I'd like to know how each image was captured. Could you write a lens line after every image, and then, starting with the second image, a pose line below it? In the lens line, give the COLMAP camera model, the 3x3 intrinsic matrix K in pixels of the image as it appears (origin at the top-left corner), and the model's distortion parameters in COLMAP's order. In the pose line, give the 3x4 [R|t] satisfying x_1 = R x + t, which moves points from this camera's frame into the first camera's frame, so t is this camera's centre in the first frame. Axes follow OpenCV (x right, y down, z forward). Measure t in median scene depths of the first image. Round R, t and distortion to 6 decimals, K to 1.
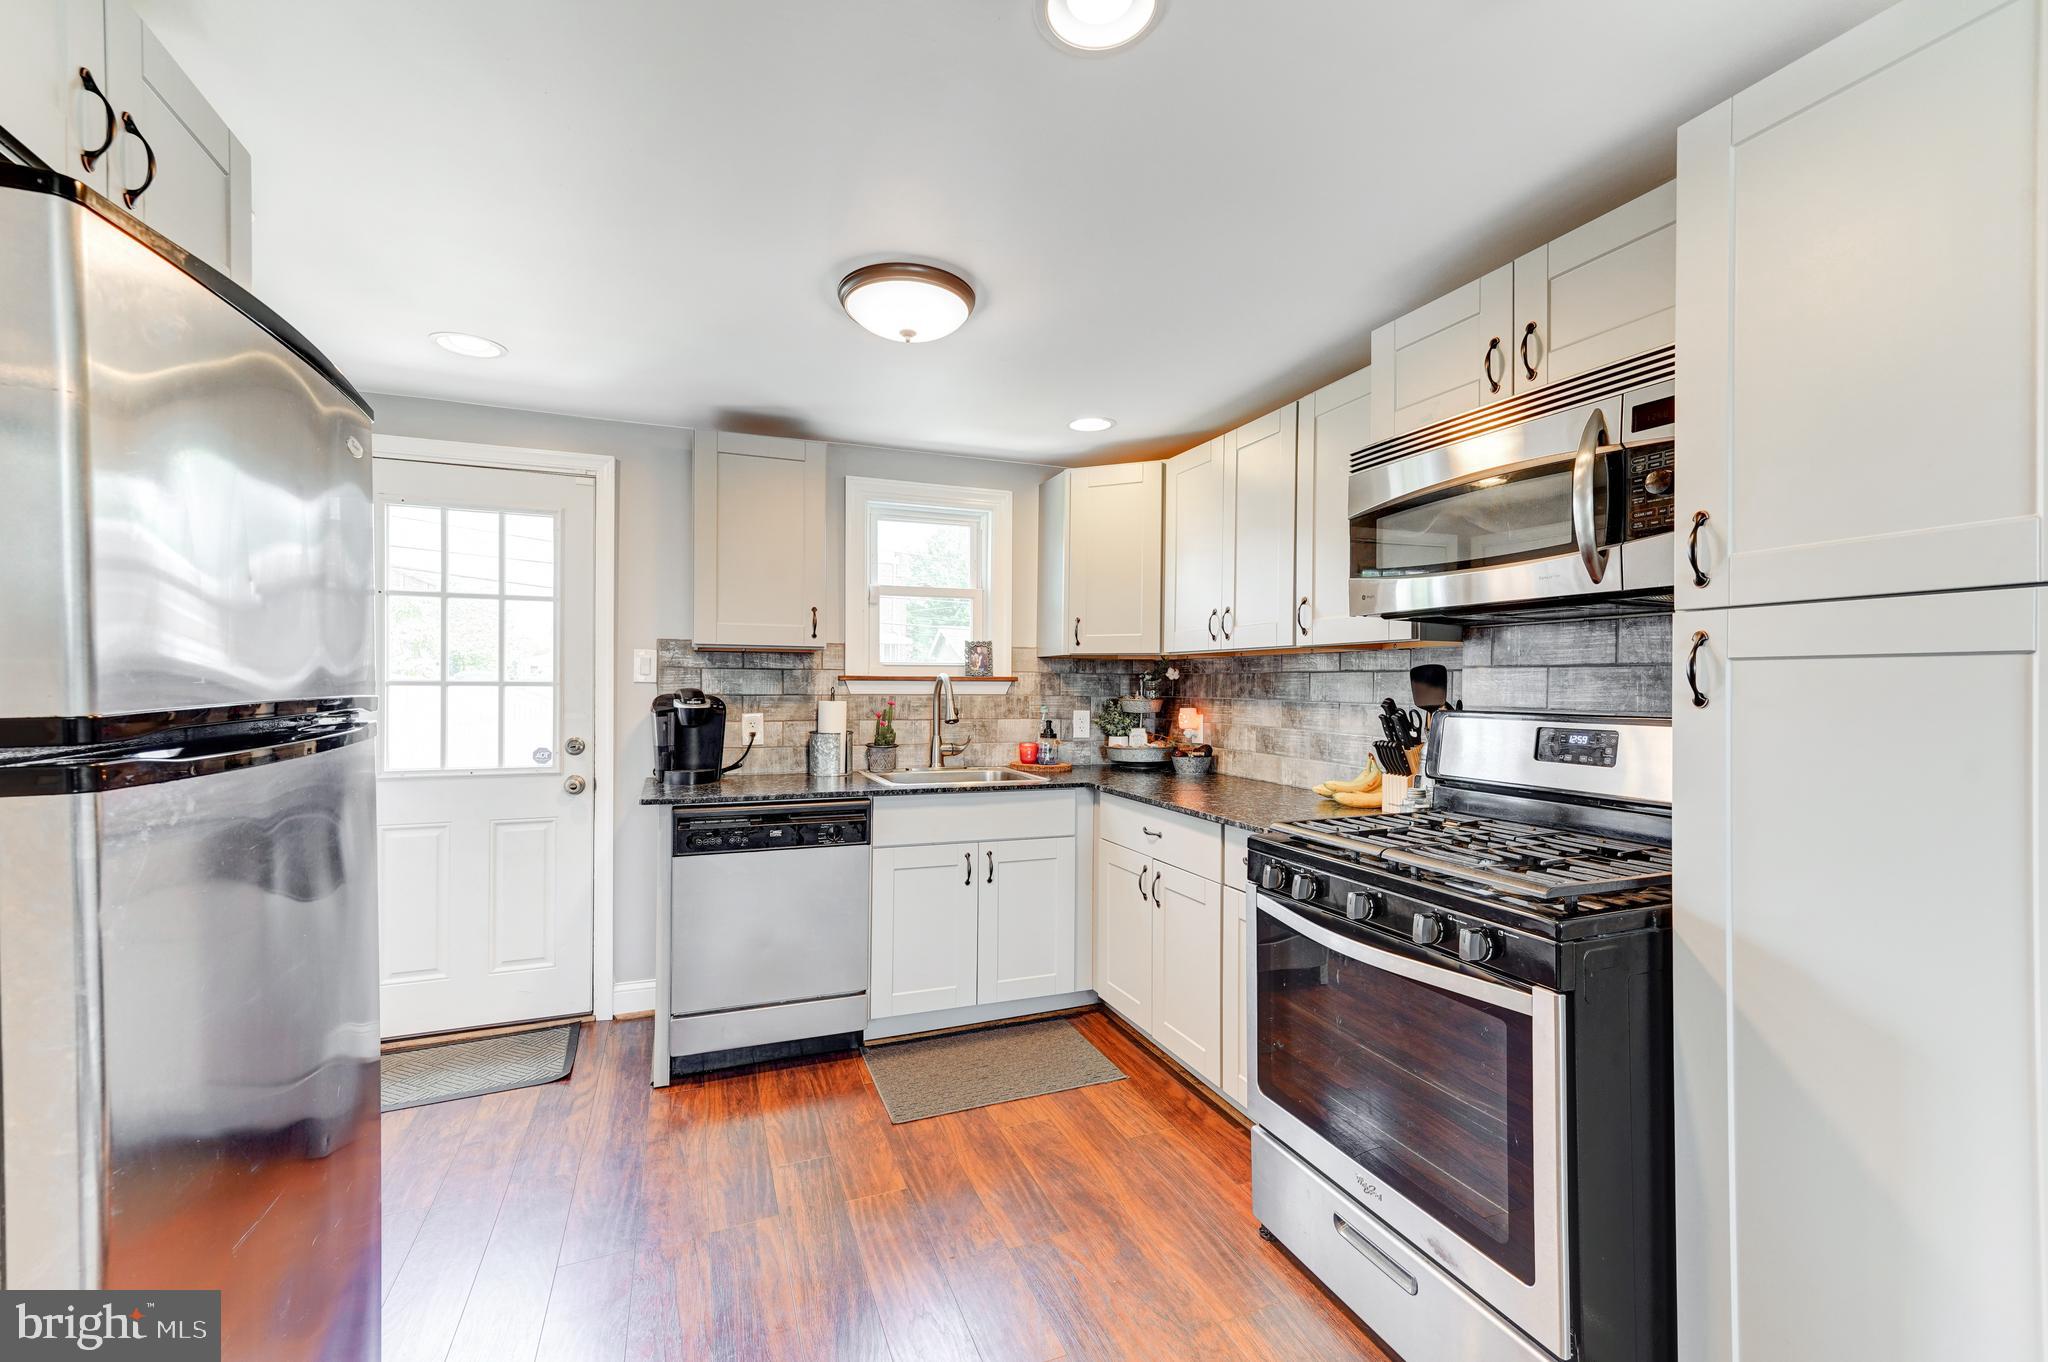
lens RADIAL K [[854.8, 0, 1029.8], [0, 854.8, 686.0], [0, 0, 1]] dist [0.018225, 0.000329]
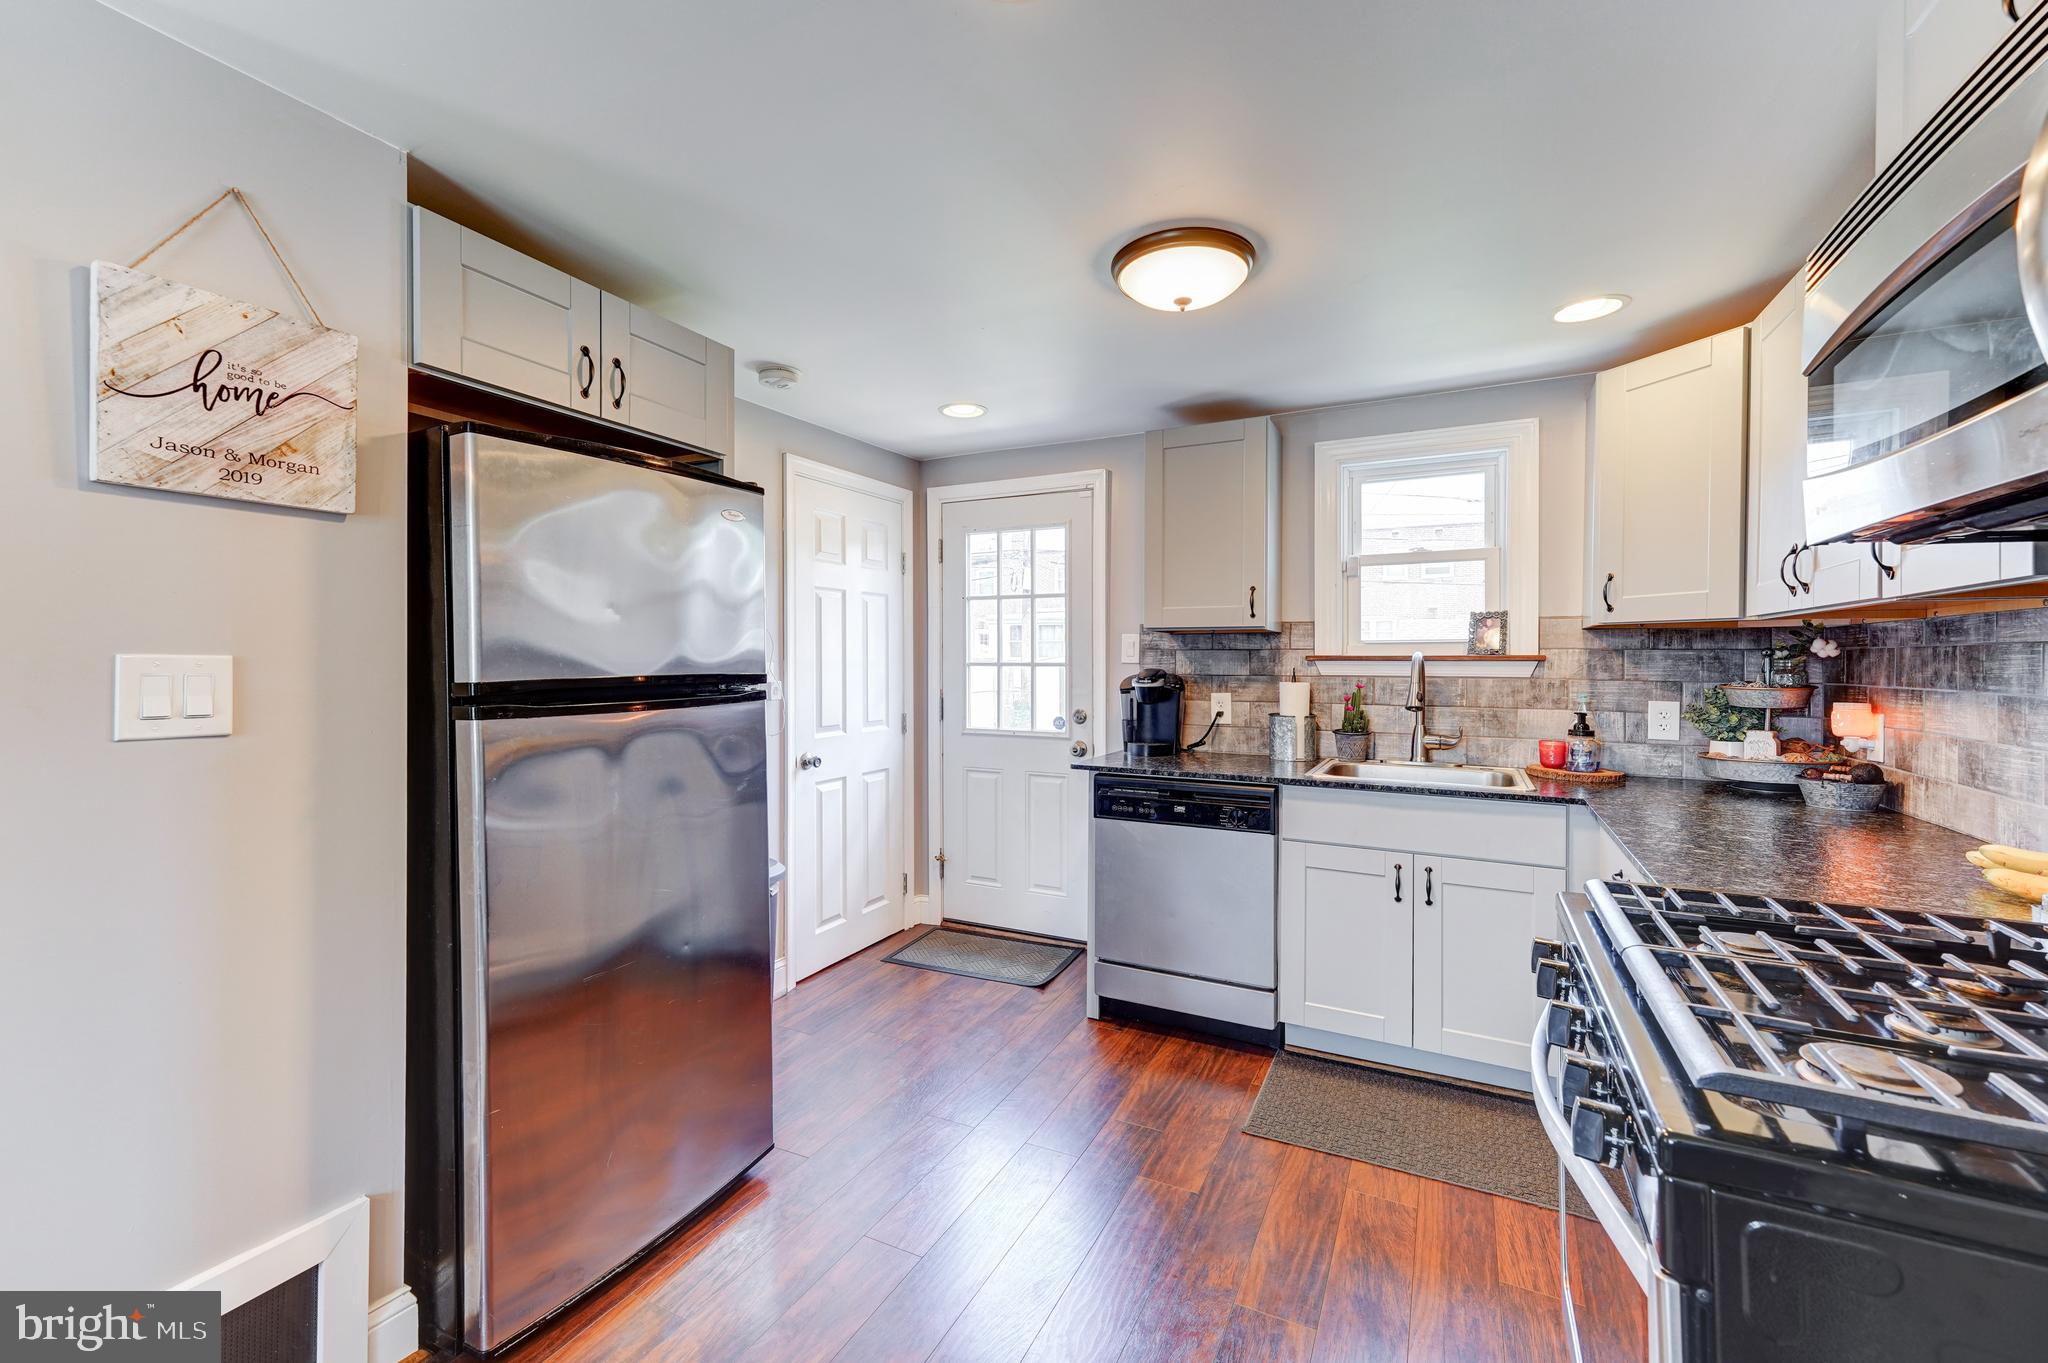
lens RADIAL K [[854.8, 0, 1018.8], [0, 854.8, 661.6], [0, 0, 1]] dist [0.018225, 0.000329]
pose [[0.659514, -0.002419, -0.751689, 0.305784], [-0.001361, 0.999989, -0.004411, -0.000909], [0.751691, 0.003932, 0.659503, 0.149865]]
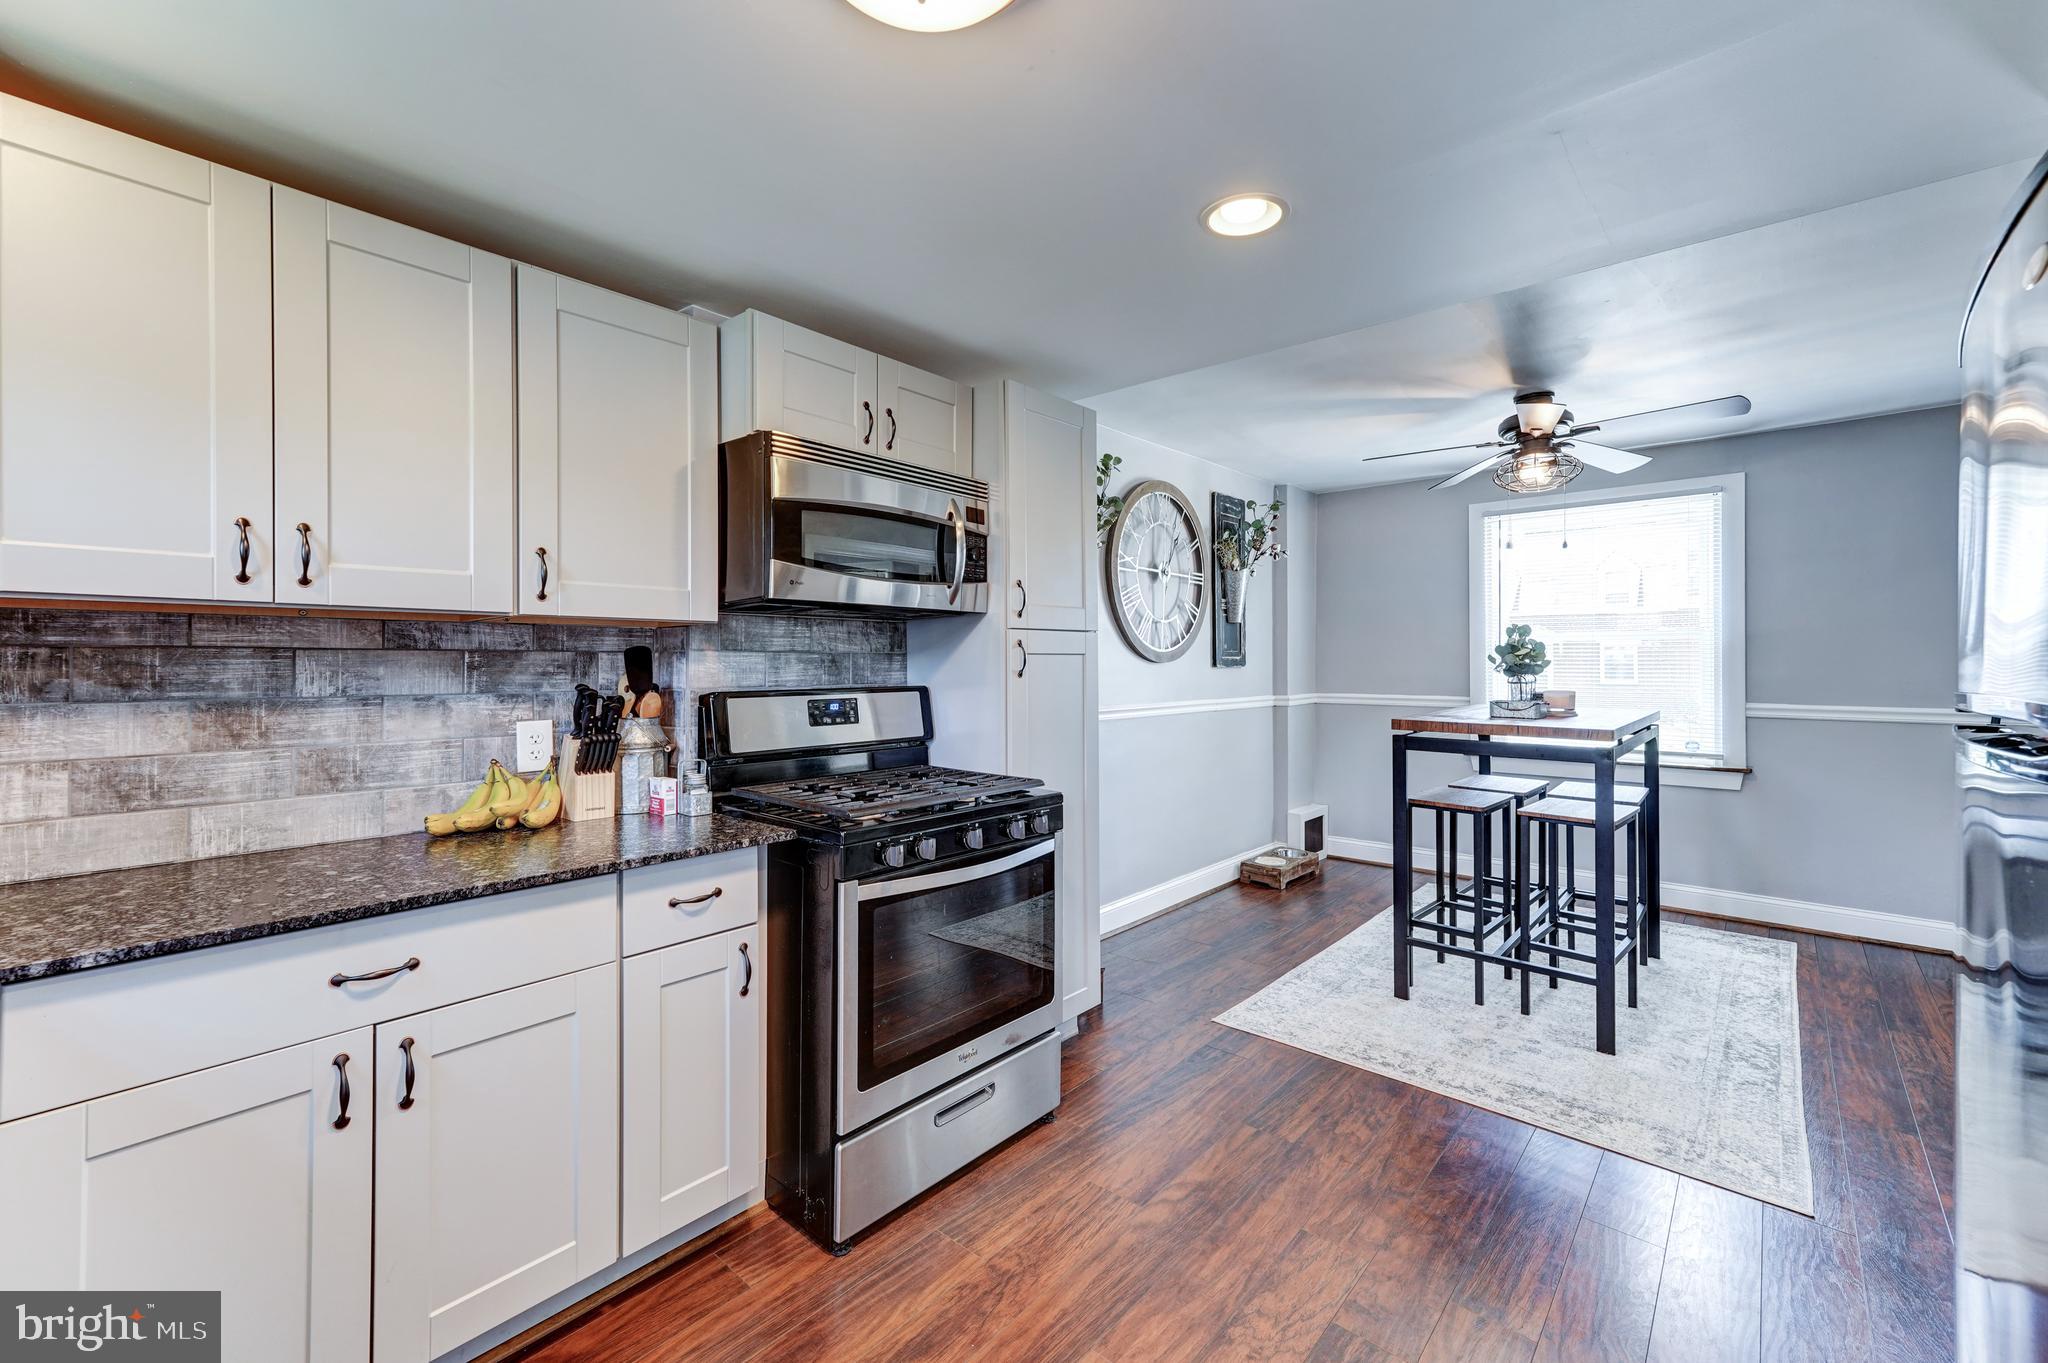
lens RADIAL K [[854.8, 0, 1029.6], [0, 854.8, 658.1], [0, 0, 1]] dist [0.018225, 0.000329]
pose [[-0.459072, 0.002272, 0.888396, -0.422157], [0.002451, 0.999996, -0.001290, -0.007428], [-0.888396, 0.001585, -0.459076, 0.797645]]
